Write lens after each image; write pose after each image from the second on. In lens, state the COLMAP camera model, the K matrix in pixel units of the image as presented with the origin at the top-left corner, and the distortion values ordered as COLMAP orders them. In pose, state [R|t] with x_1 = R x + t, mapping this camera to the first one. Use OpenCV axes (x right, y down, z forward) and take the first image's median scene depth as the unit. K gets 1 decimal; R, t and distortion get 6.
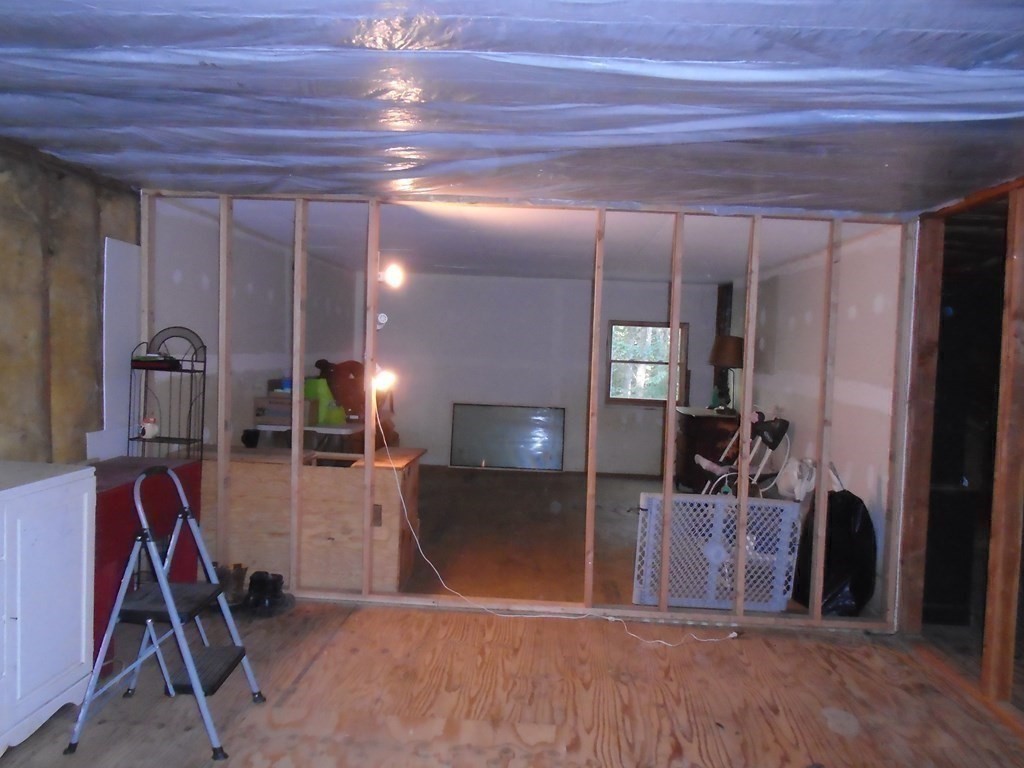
lens RADIAL K [[785.8, 0, 517.1], [0, 785.8, 387.0], [0, 0, 1]] dist [-0.013721, 0.002933]
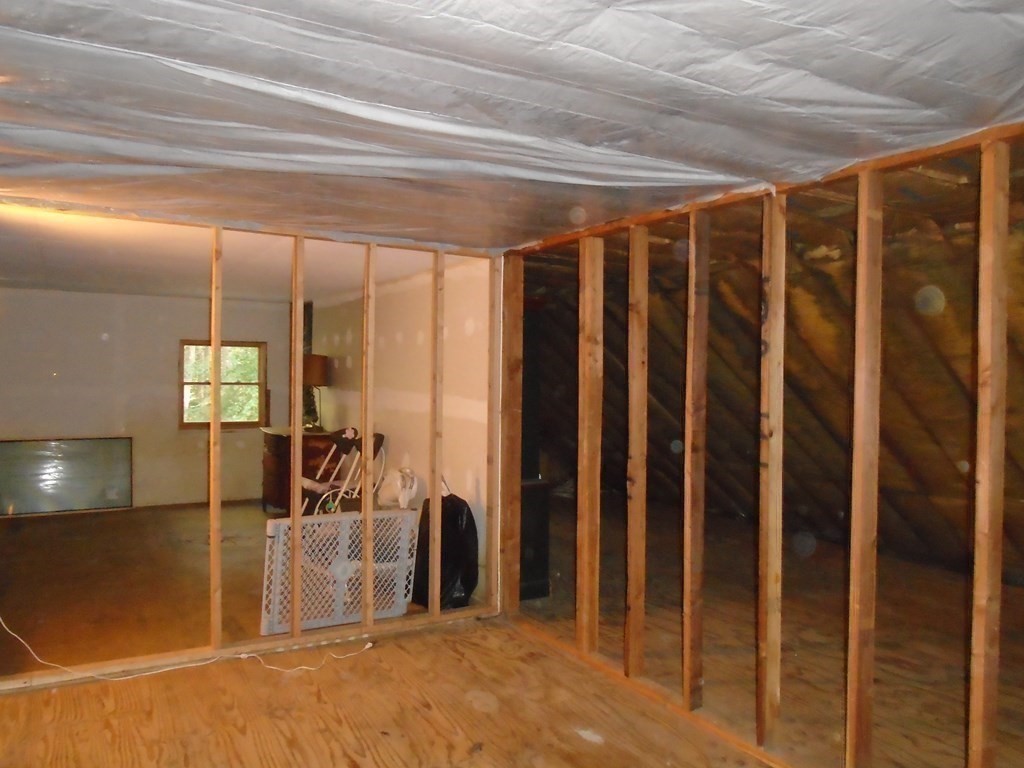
lens RADIAL K [[785.8, 0, 510.7], [0, 785.8, 379.4], [0, 0, 1]] dist [-0.013721, 0.002933]
pose [[0.840078, -0.031244, 0.541565, -0.121542], [0.046990, 0.998779, -0.015270, -0.010832], [-0.540427, 0.038276, 0.840520, 0.014910]]
